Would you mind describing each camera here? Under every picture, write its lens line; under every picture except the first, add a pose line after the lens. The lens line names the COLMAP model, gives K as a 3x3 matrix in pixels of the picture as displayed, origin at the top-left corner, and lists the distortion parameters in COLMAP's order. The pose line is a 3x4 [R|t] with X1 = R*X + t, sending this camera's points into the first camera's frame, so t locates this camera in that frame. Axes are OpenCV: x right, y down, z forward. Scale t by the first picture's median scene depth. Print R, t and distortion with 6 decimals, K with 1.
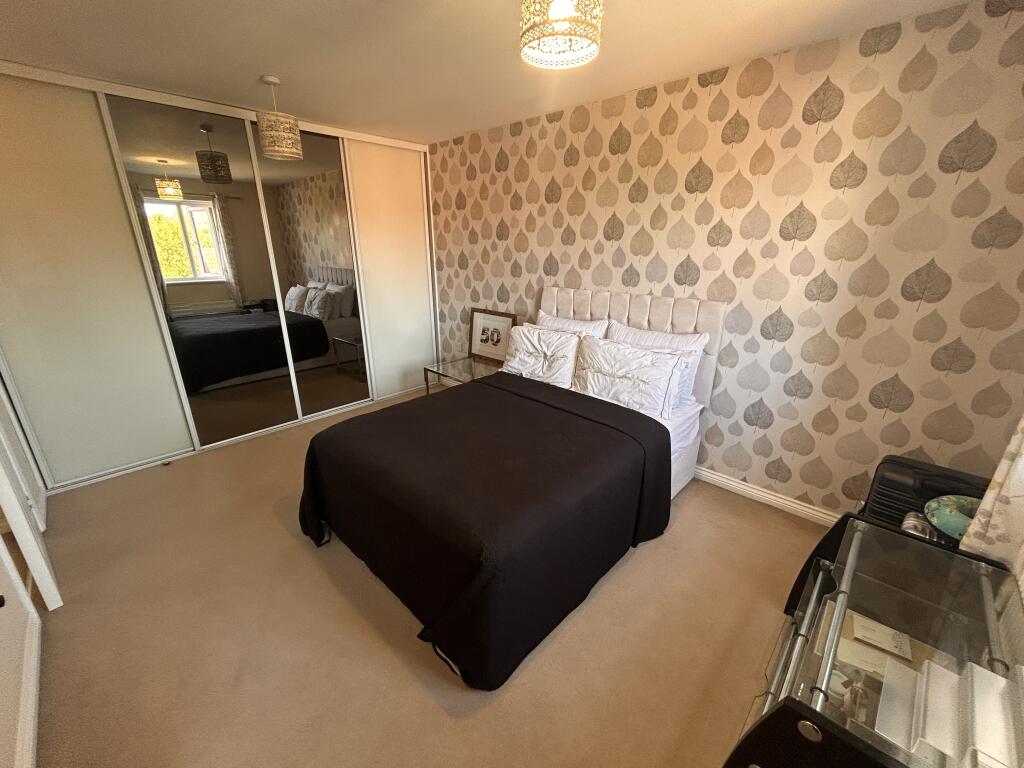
lens RADIAL K [[412.2, 0, 512.2], [0, 412.2, 386.8], [0, 0, 1]] dist [-0.001158, 0.001217]
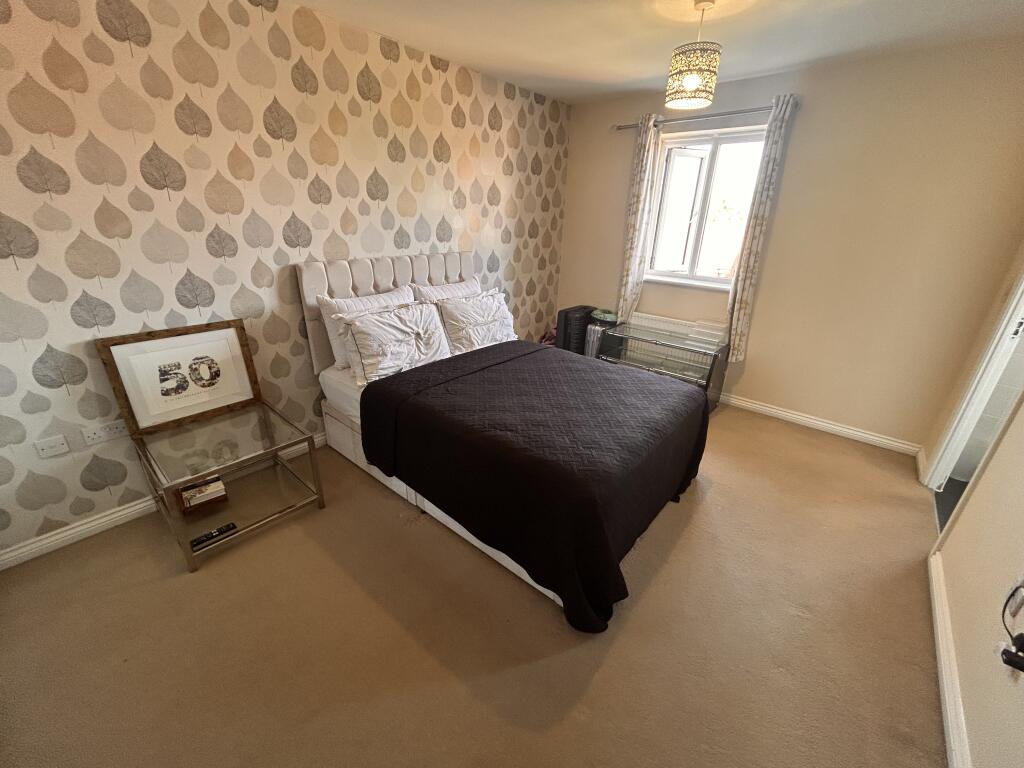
lens RADIAL K [[412.2, 0, 513.7], [0, 412.2, 384.2], [0, 0, 1]] dist [-0.001158, 0.001217]
pose [[-0.056260, -0.395221, 0.916862, -0.774654], [0.293263, 0.871267, 0.393562, -0.270476], [-0.954375, 0.291023, 0.066887, 0.768734]]
